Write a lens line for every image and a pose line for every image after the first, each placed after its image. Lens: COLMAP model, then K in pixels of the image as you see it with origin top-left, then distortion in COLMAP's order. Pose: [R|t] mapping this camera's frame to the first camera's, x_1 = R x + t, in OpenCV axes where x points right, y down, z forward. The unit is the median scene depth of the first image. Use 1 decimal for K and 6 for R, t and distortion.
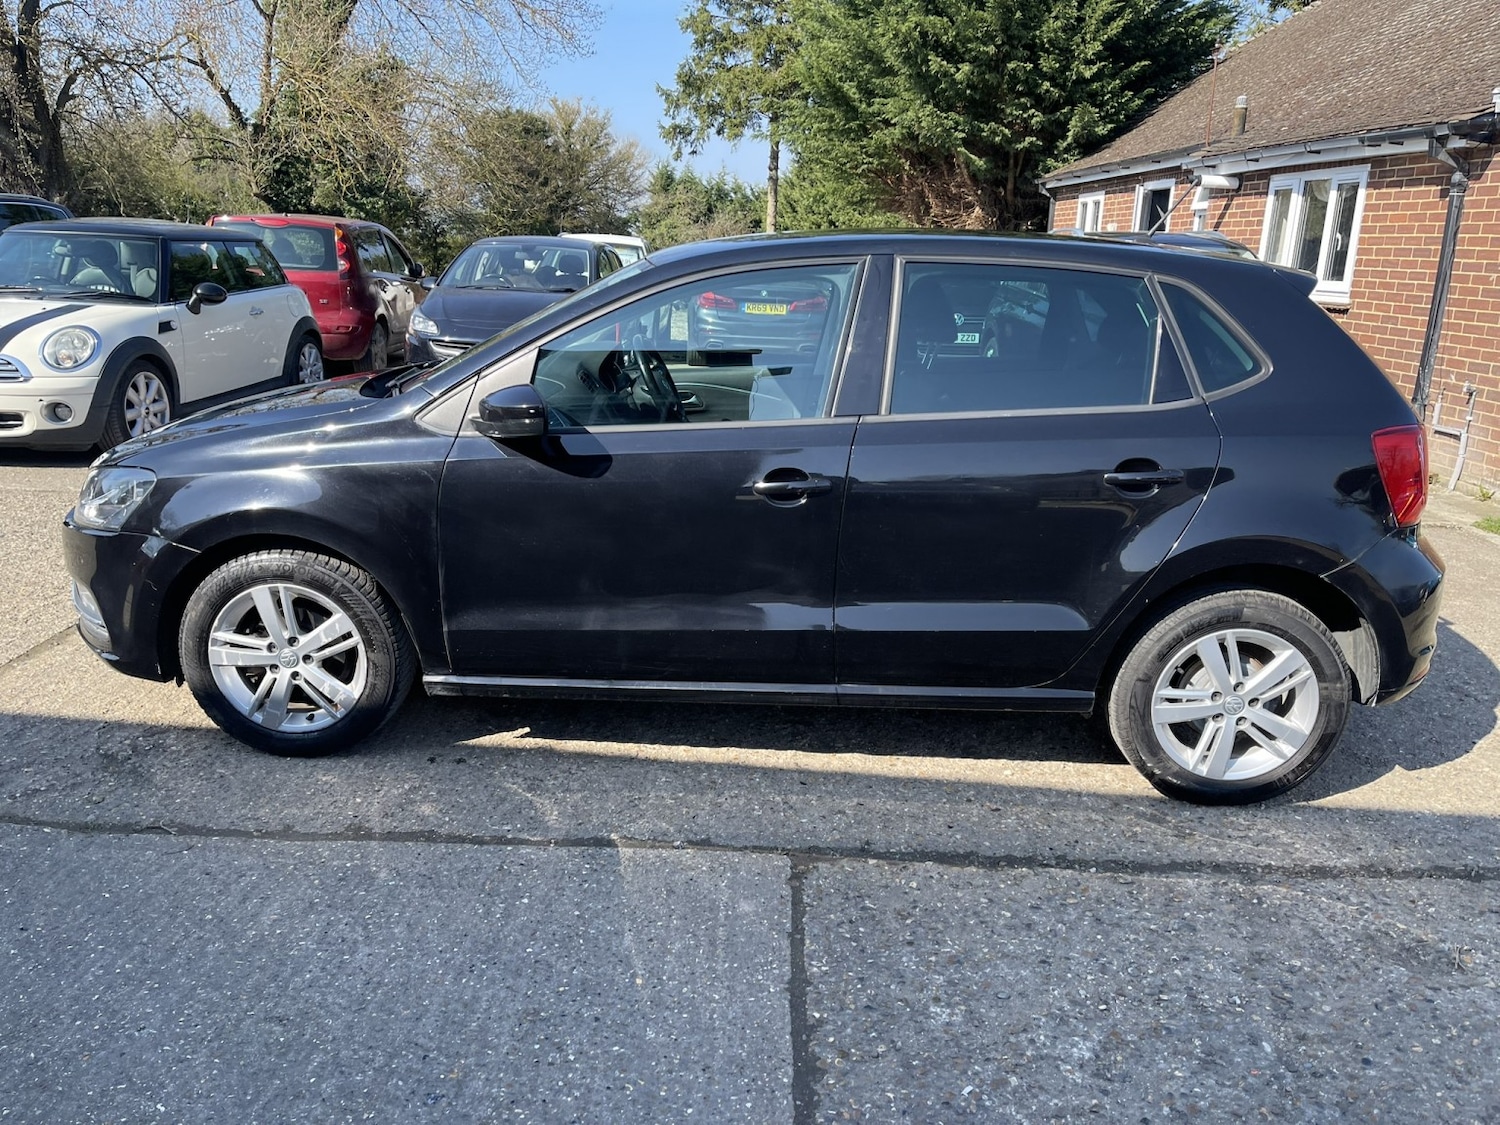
lens RADIAL K [[2765.4, 0, 747.5], [0, 2765.4, 533.2], [0, 0, 1]] dist [0.302819, -0.934043]
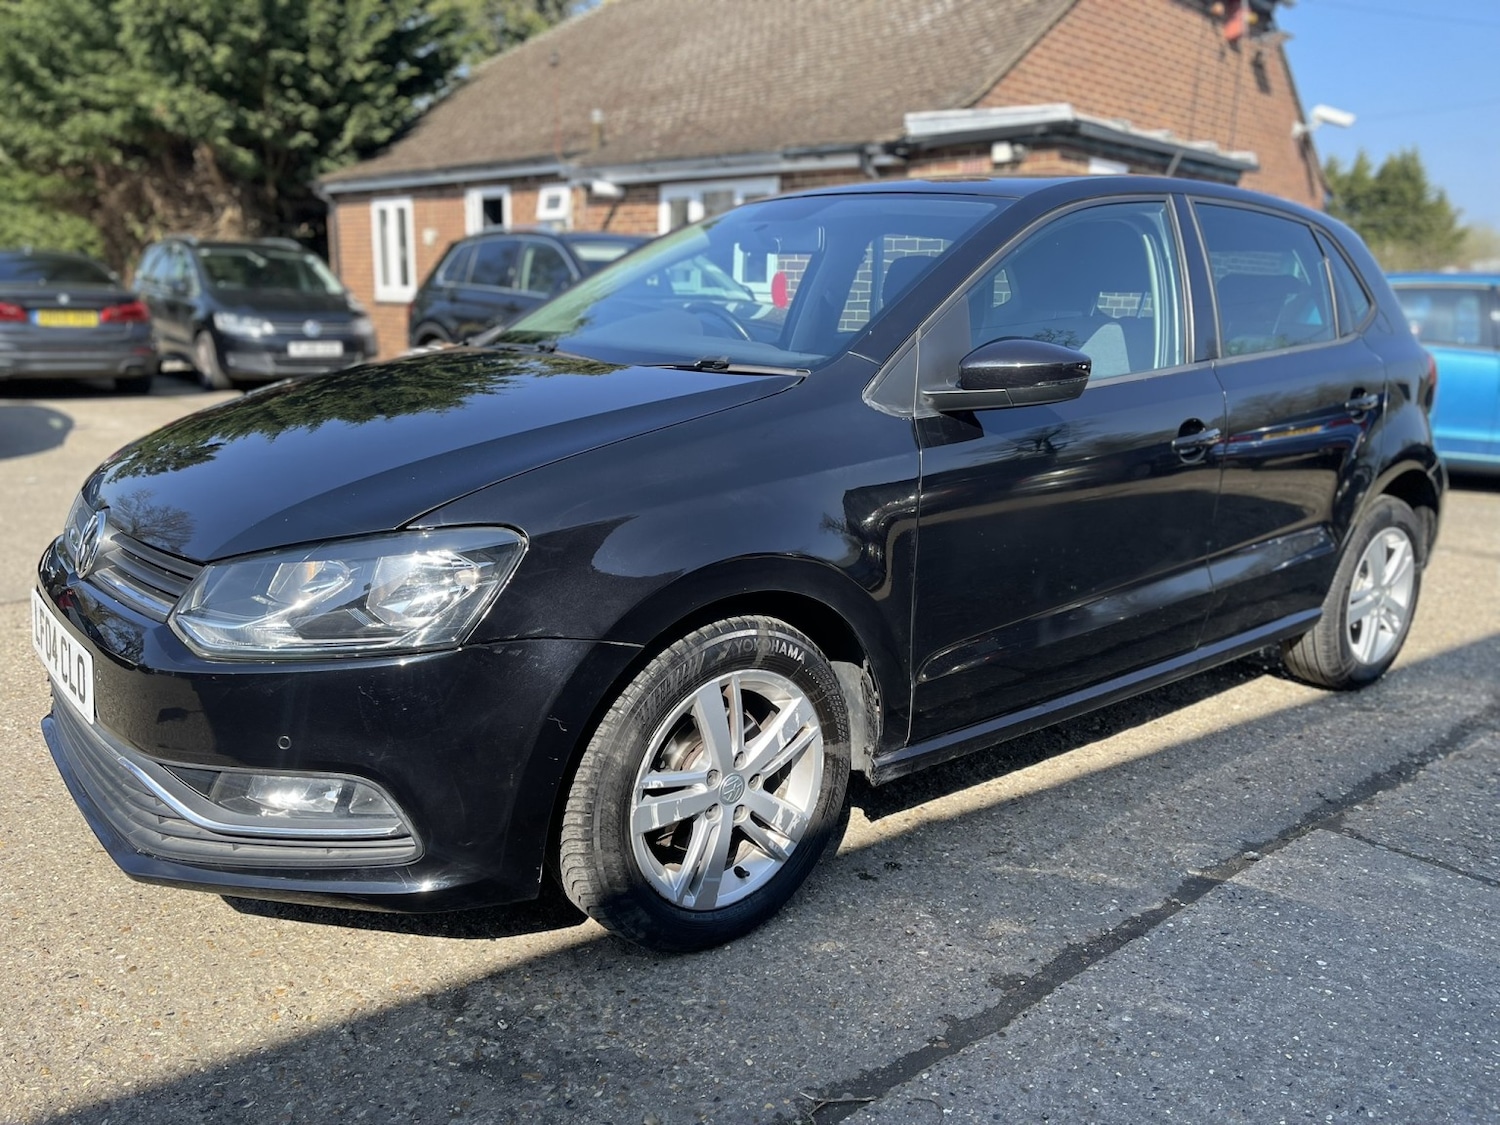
lens RADIAL K [[1768.6, 0, 750.0], [0, 1768.6, 562.5], [0, 0, 1]] dist [0.130764, -0.512737]
pose [[0.356126, -0.112273, 0.927669, -0.418412], [0.121786, 0.989865, 0.073048, -0.026867], [-0.926468, 0.086963, 0.366189, 0.667971]]
